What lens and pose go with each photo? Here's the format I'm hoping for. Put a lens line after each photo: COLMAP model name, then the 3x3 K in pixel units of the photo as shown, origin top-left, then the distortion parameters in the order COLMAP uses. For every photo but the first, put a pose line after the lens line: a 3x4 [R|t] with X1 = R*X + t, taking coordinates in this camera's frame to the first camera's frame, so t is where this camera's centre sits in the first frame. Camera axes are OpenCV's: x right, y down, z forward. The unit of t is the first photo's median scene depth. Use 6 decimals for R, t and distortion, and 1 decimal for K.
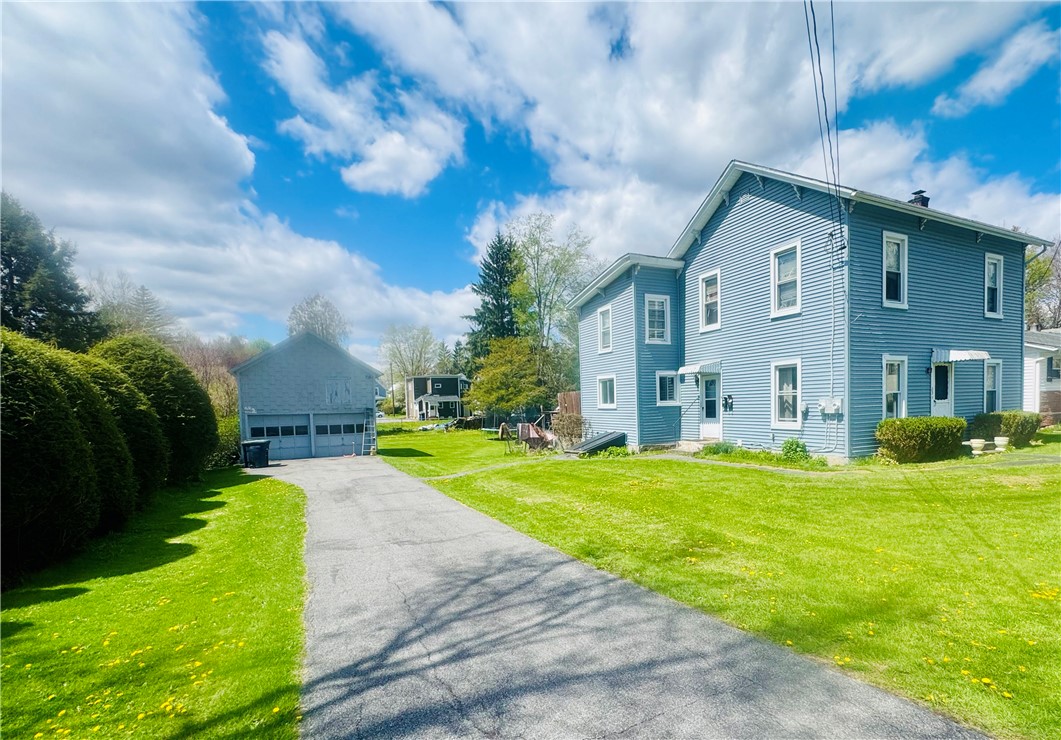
lens RADIAL K [[508.7, 0, 581.1], [0, 508.7, 432.5], [0, 0, 1]] dist [-0.002362, -0.000328]
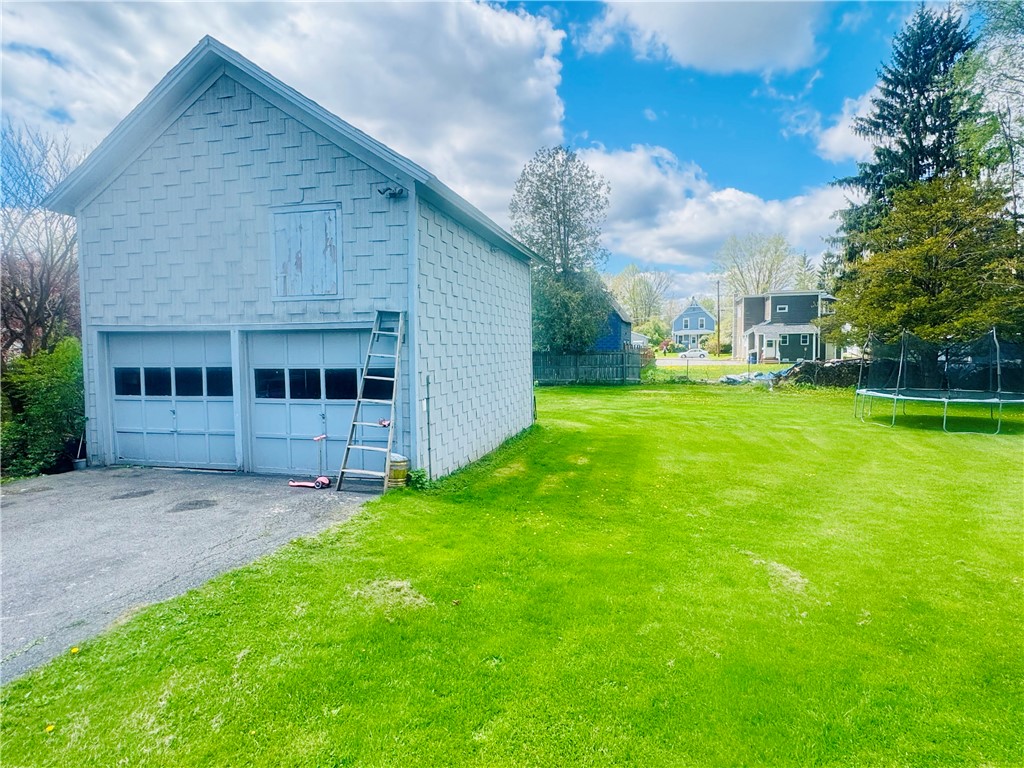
lens RADIAL K [[588.4, 0, 509.8], [0, 588.4, 386.0], [0, 0, 1]] dist [0.001361, 0.000953]
pose [[0.745722, 0.059493, -0.663596, -0.218061], [-0.048581, 0.998209, 0.034898, -0.031149], [0.664484, 0.006214, 0.747277, 1.115940]]
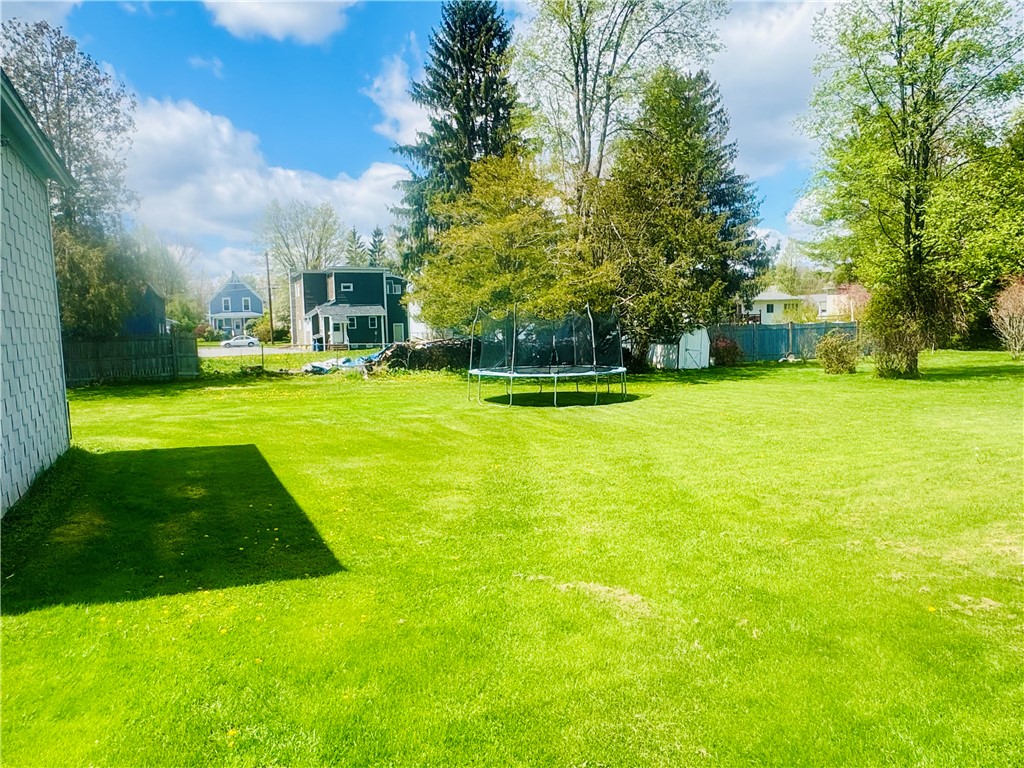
lens RADIAL K [[706.2, 0, 511.4], [0, 706.2, 388.4], [0, 0, 1]] dist [-0.008366, 0.010562]
pose [[0.999019, 0.005047, -0.044001, -0.333791], [-0.003937, 0.999673, 0.025283, -0.017645], [0.044114, -0.025085, 0.998712, 1.164143]]
